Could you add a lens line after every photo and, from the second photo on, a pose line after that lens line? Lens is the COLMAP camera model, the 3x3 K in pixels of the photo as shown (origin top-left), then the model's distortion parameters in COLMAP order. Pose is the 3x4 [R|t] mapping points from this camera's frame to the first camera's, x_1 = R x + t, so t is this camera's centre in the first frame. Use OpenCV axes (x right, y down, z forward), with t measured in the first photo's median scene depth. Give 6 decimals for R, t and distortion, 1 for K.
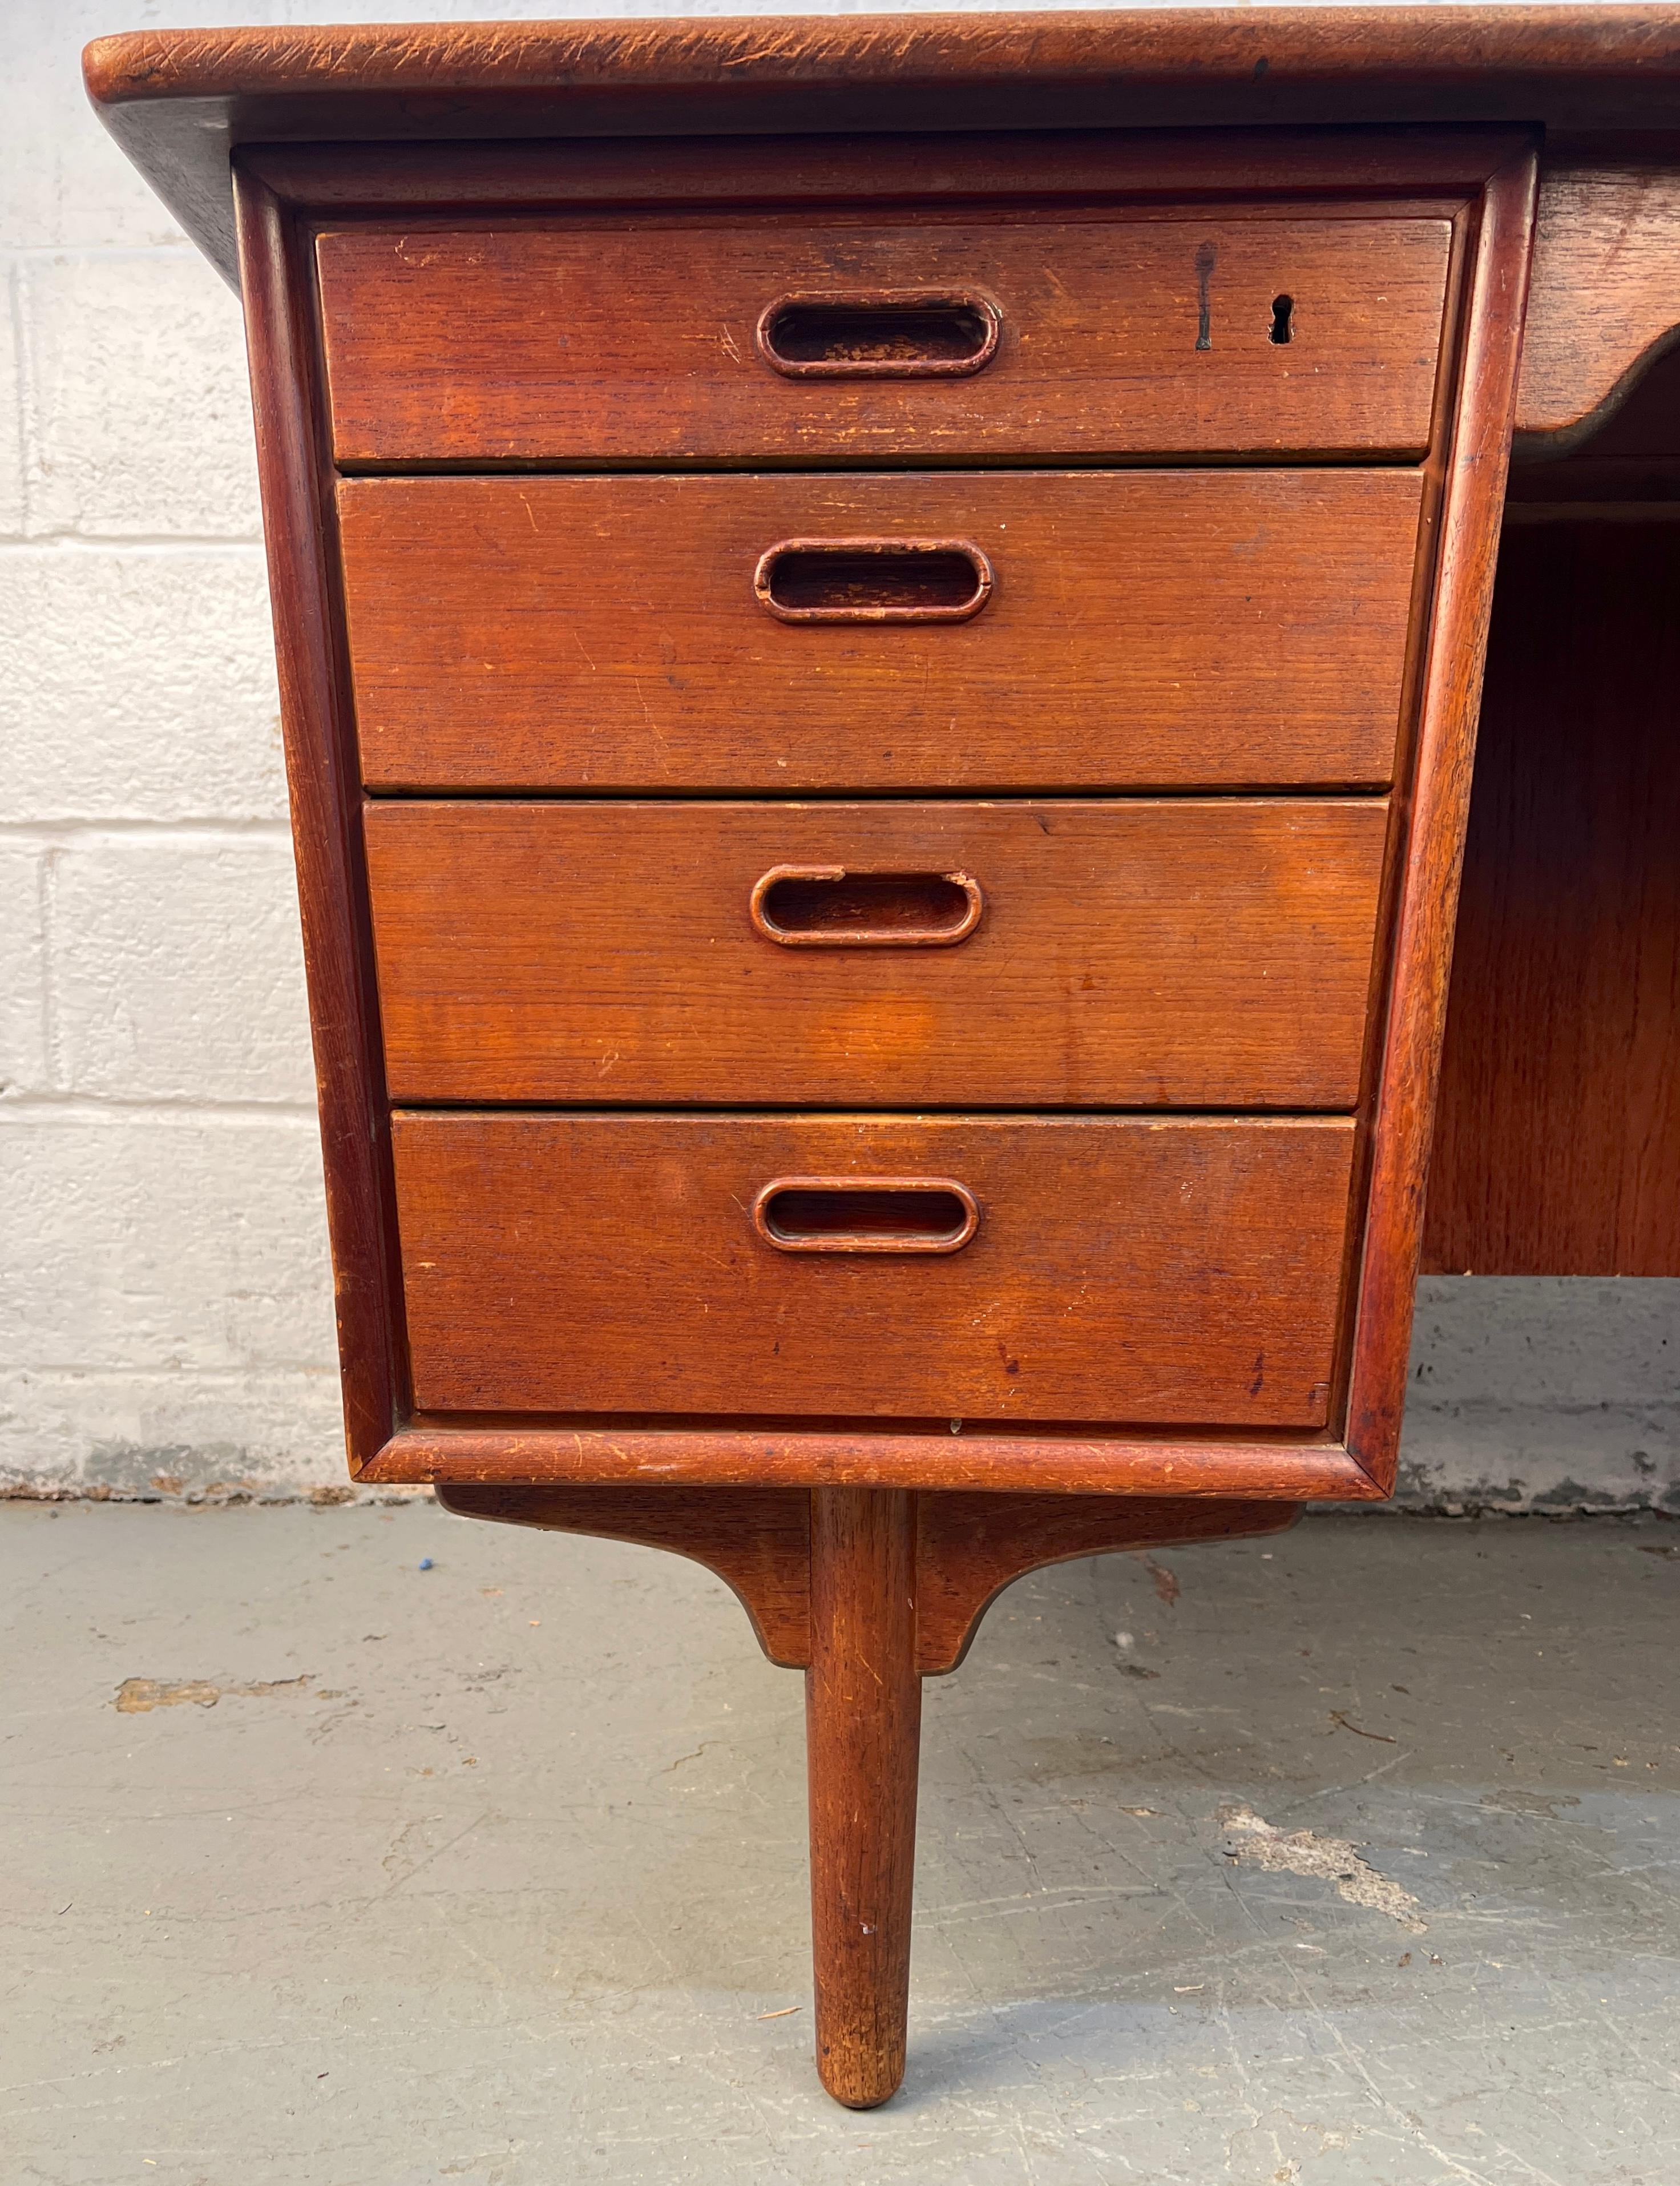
lens RADIAL K [[1754.3, 0, 804.9], [0, 1754.3, 1165.2], [0, 0, 1]] dist [0.052907, -0.102194]
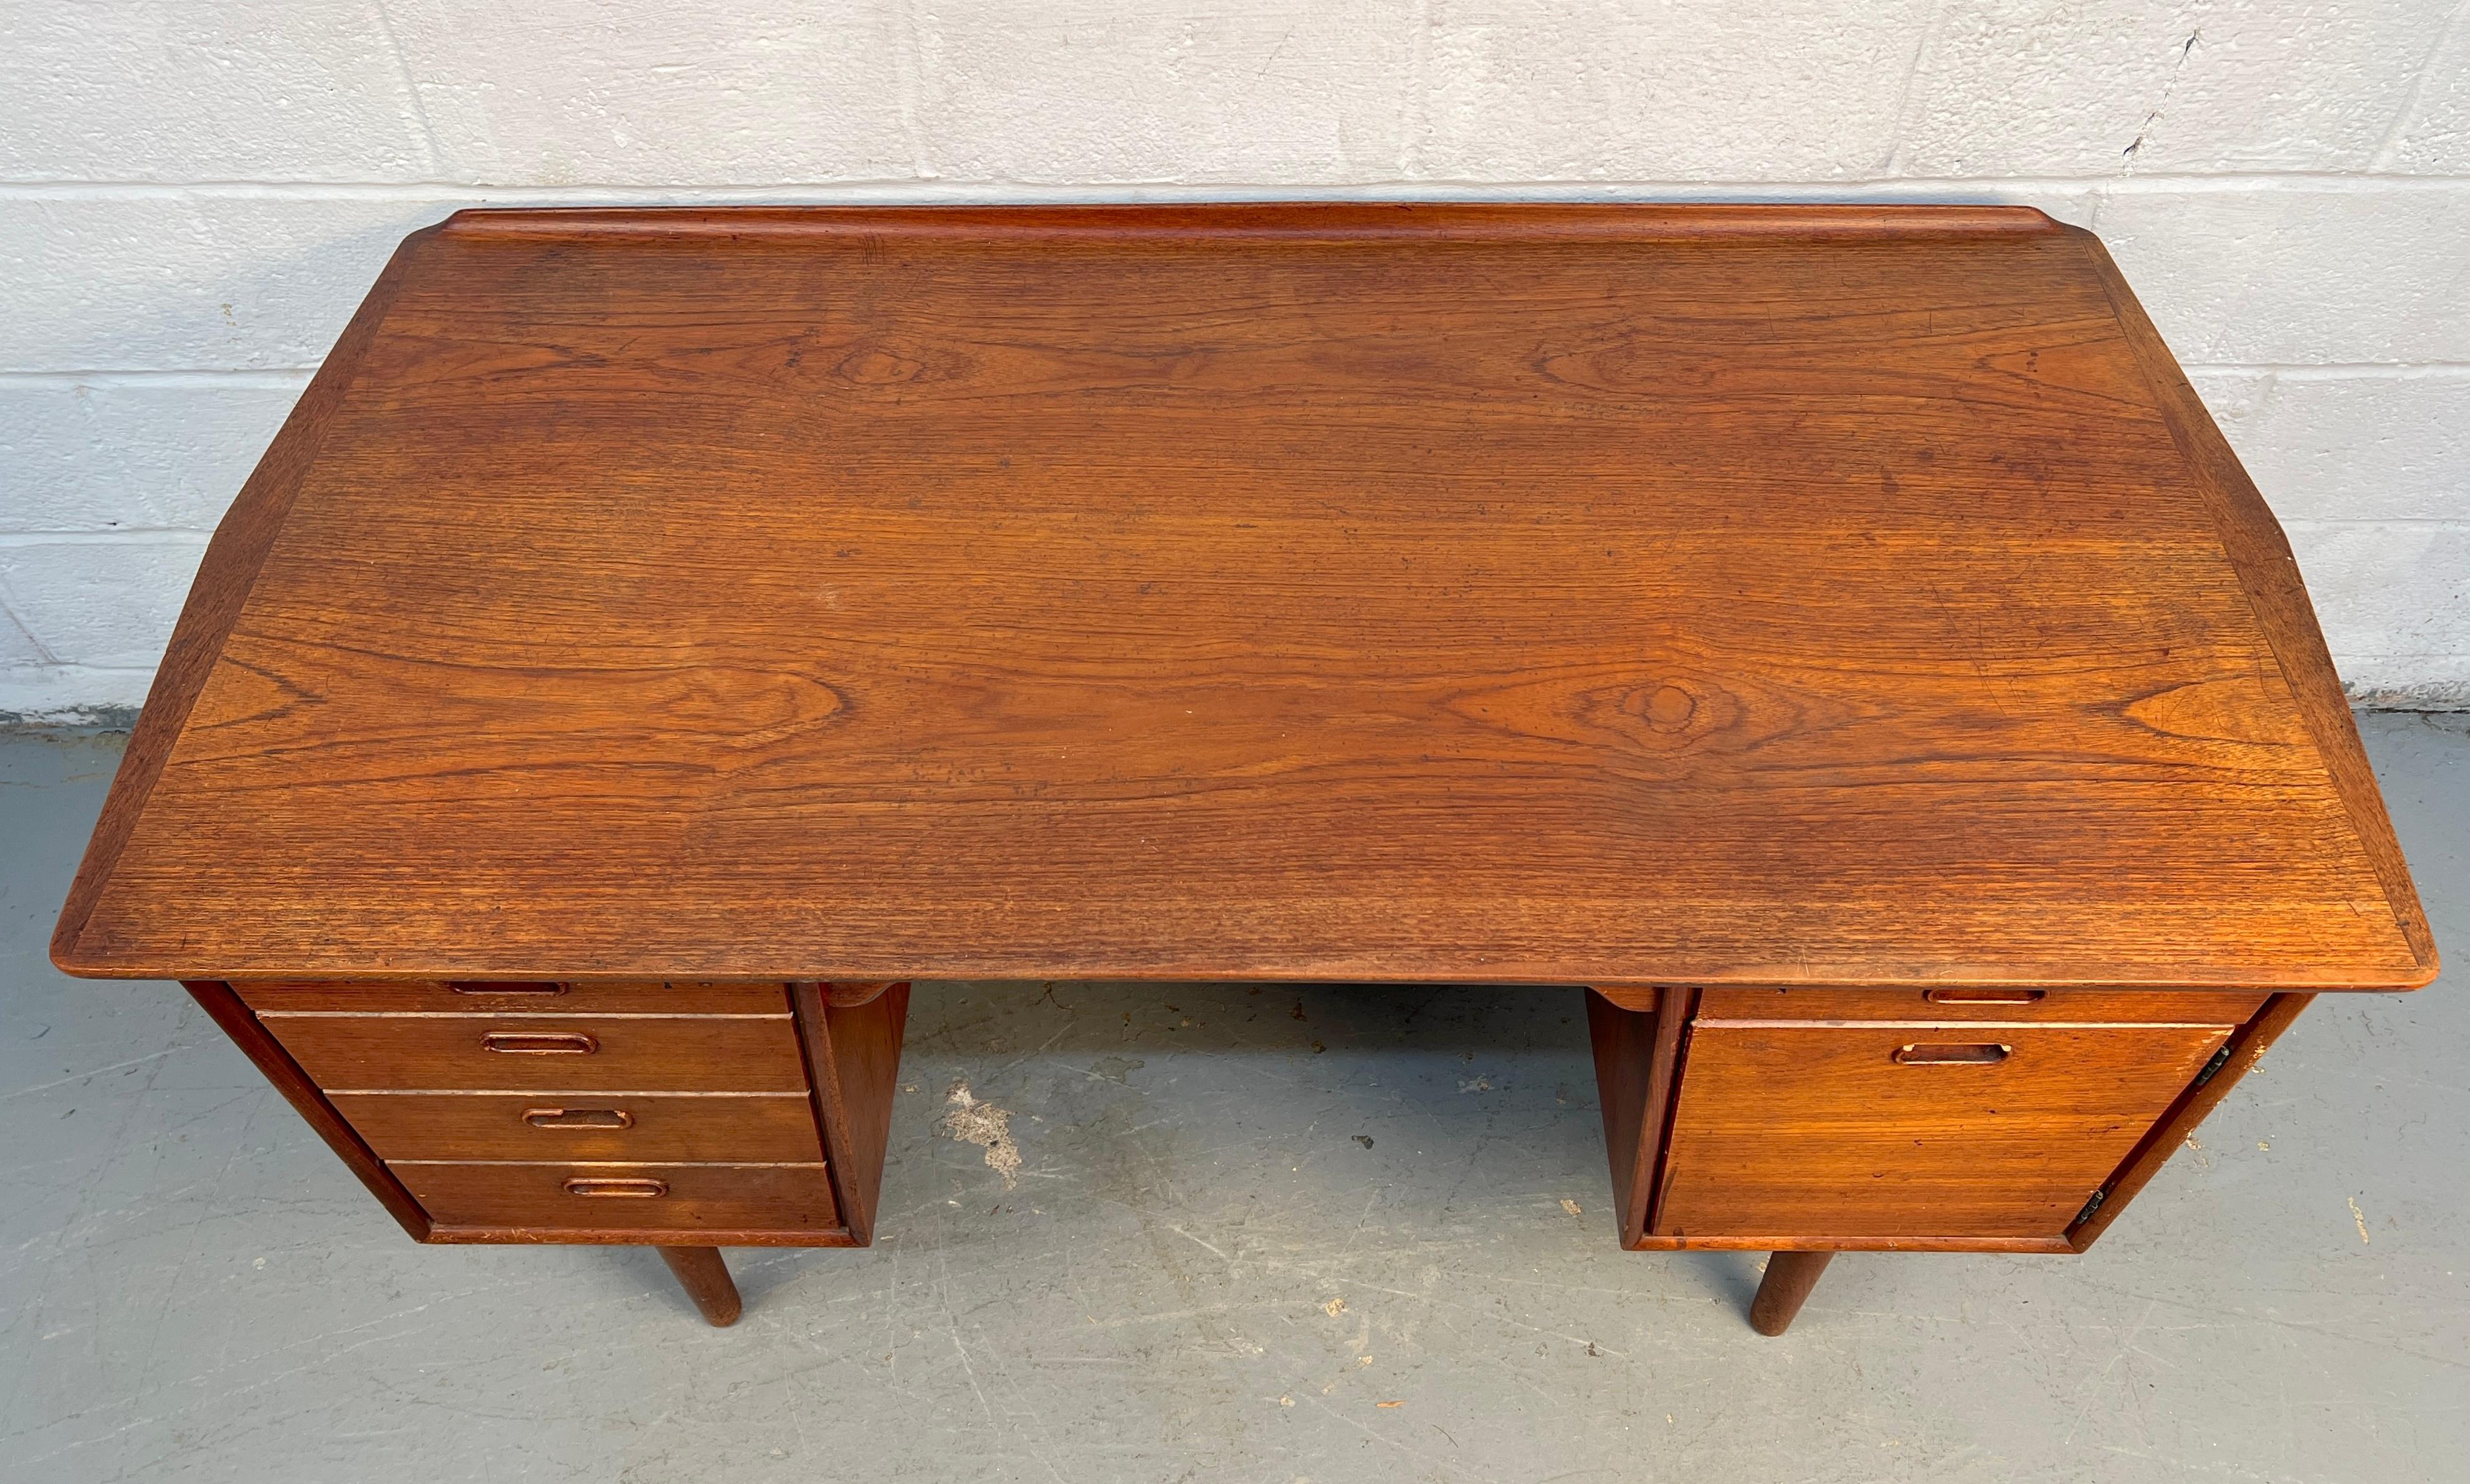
lens RADIAL K [[1899.8, 0, 1232.2], [0, 1899.8, 673.7], [0, 0, 1]] dist [0.068753, -0.085052]
pose [[0.999101, -0.039995, 0.014057, 0.583486], [0.020595, 0.747733, 0.663680, -1.478762], [-0.037055, -0.662794, 0.747884, -0.295892]]
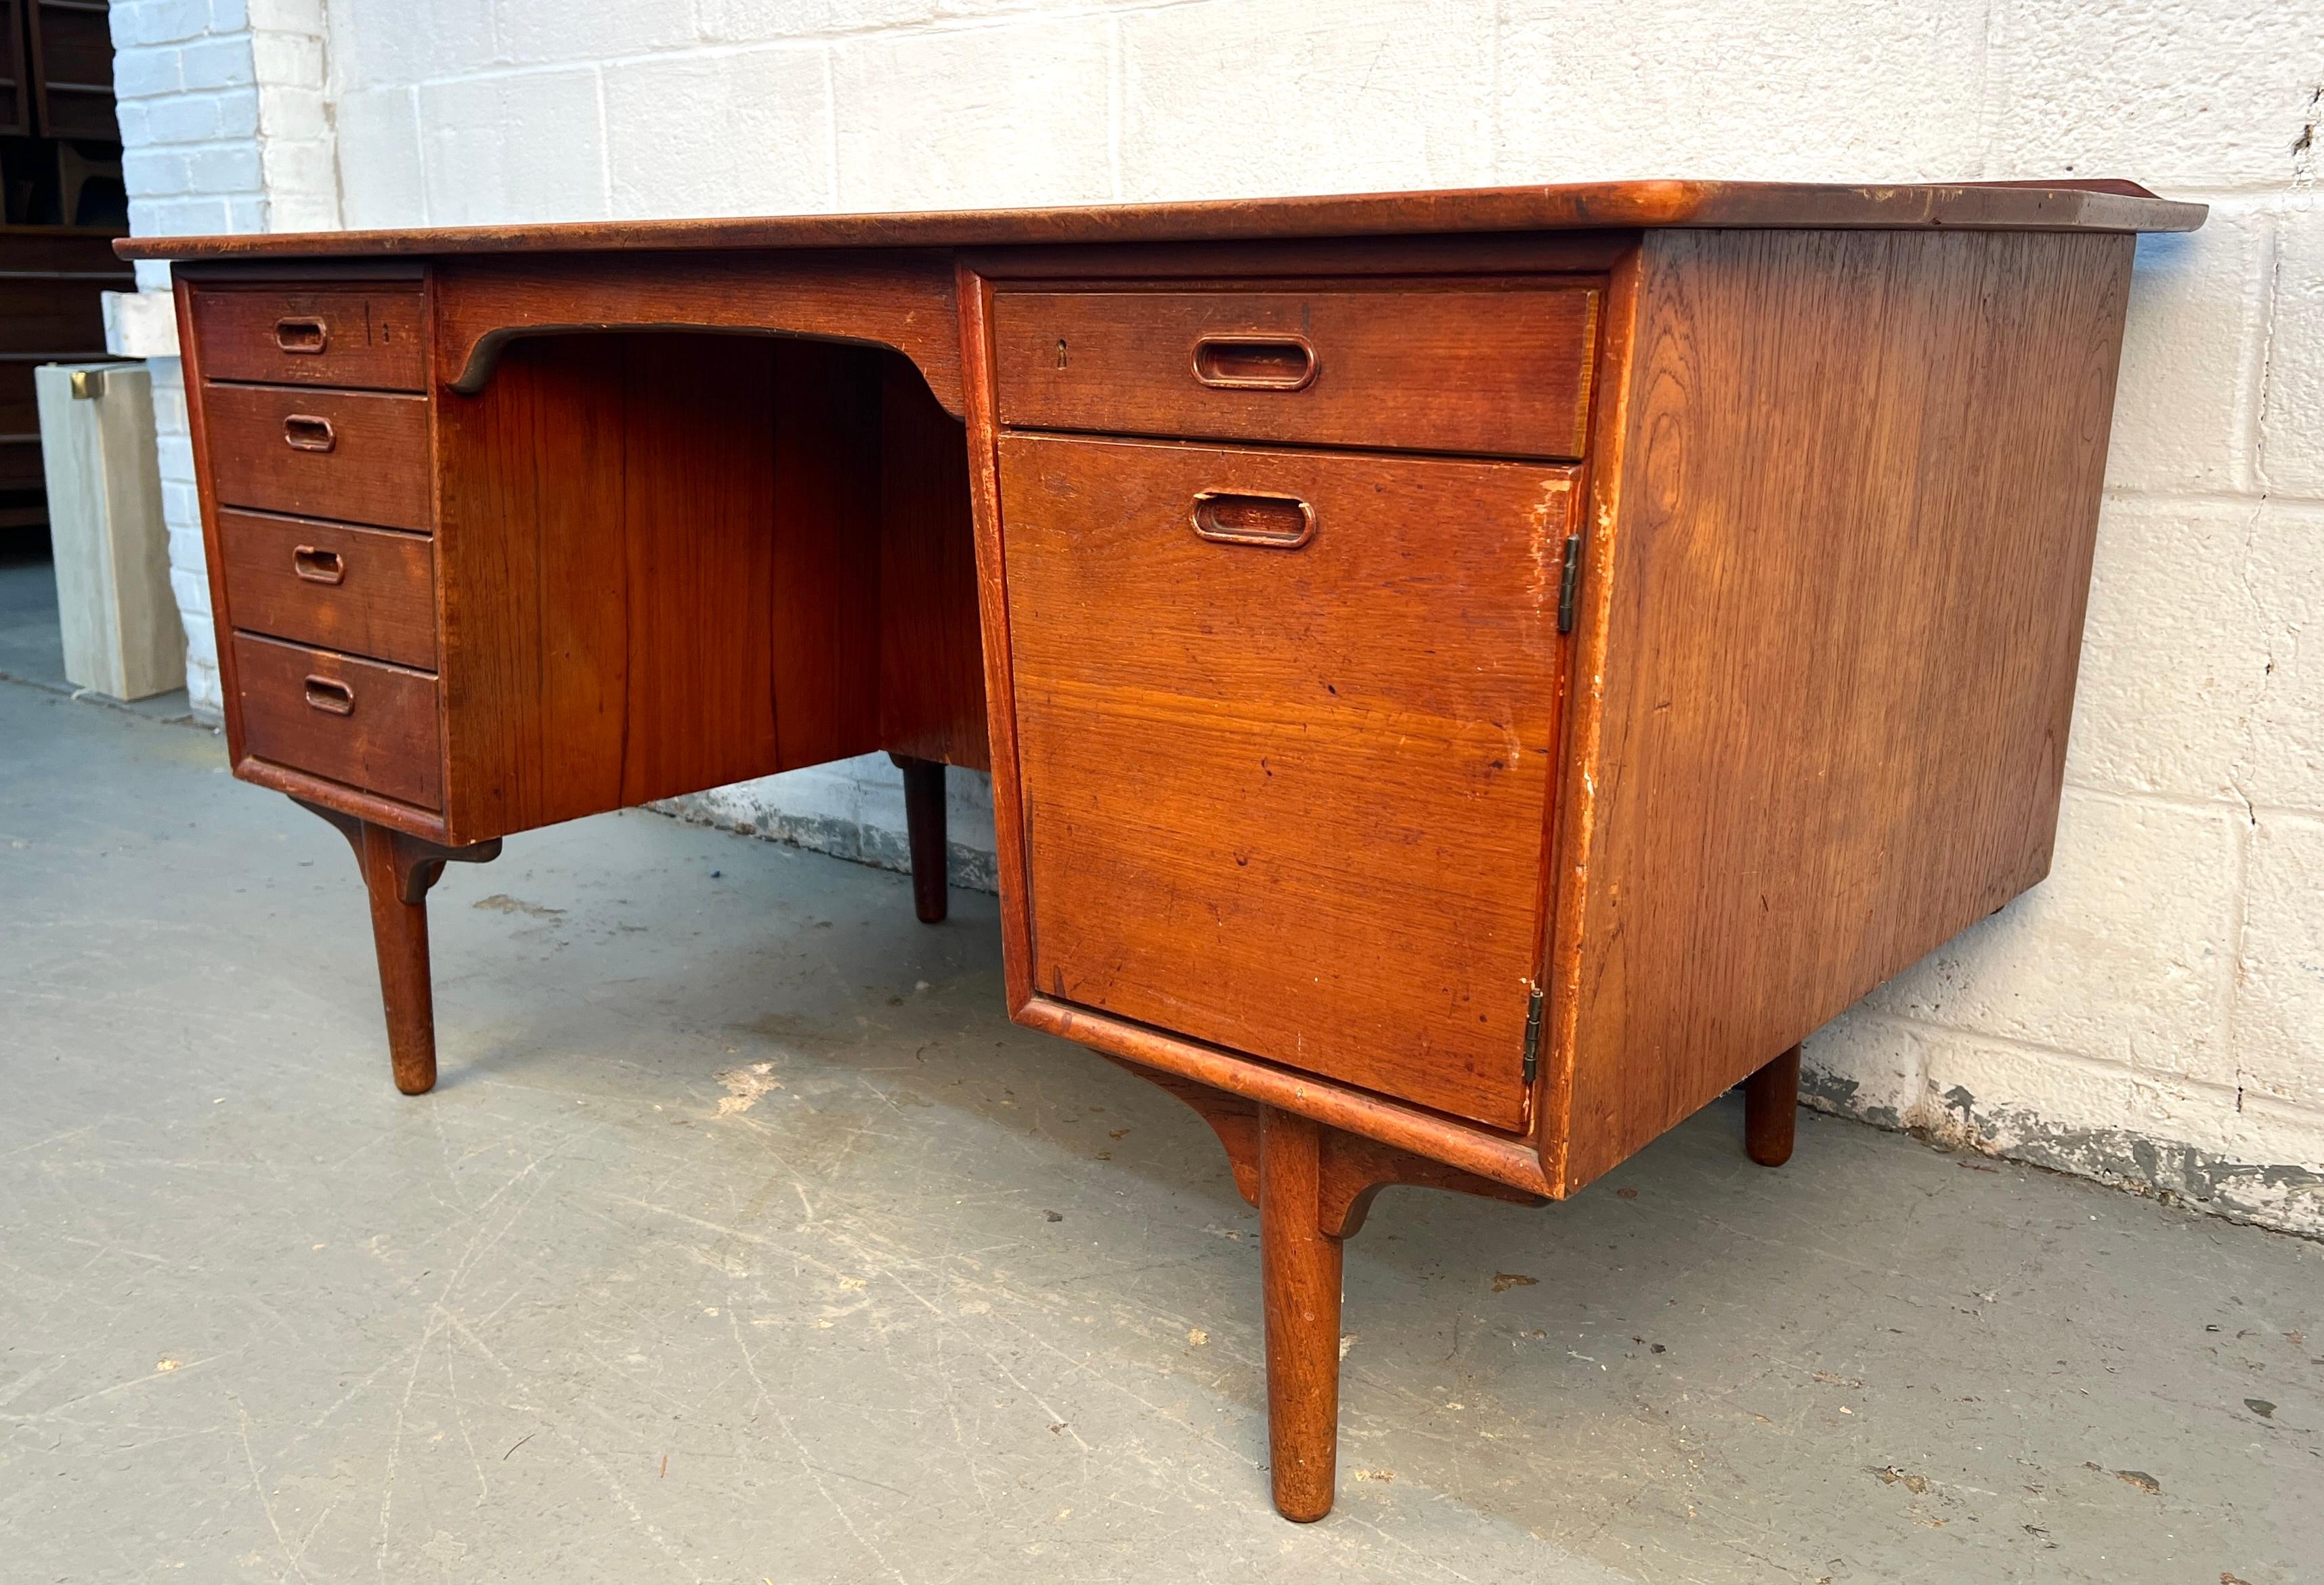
lens RADIAL K [[2057.4, 0, 1135.4], [0, 2057.4, 663.3], [0, 0, 1]] dist [0.075810, -0.087089]
pose [[0.783211, 0.103020, -0.613161, 1.880947], [-0.065321, 0.994354, 0.083630, -0.229251], [0.618315, -0.025448, 0.785519, -0.378924]]
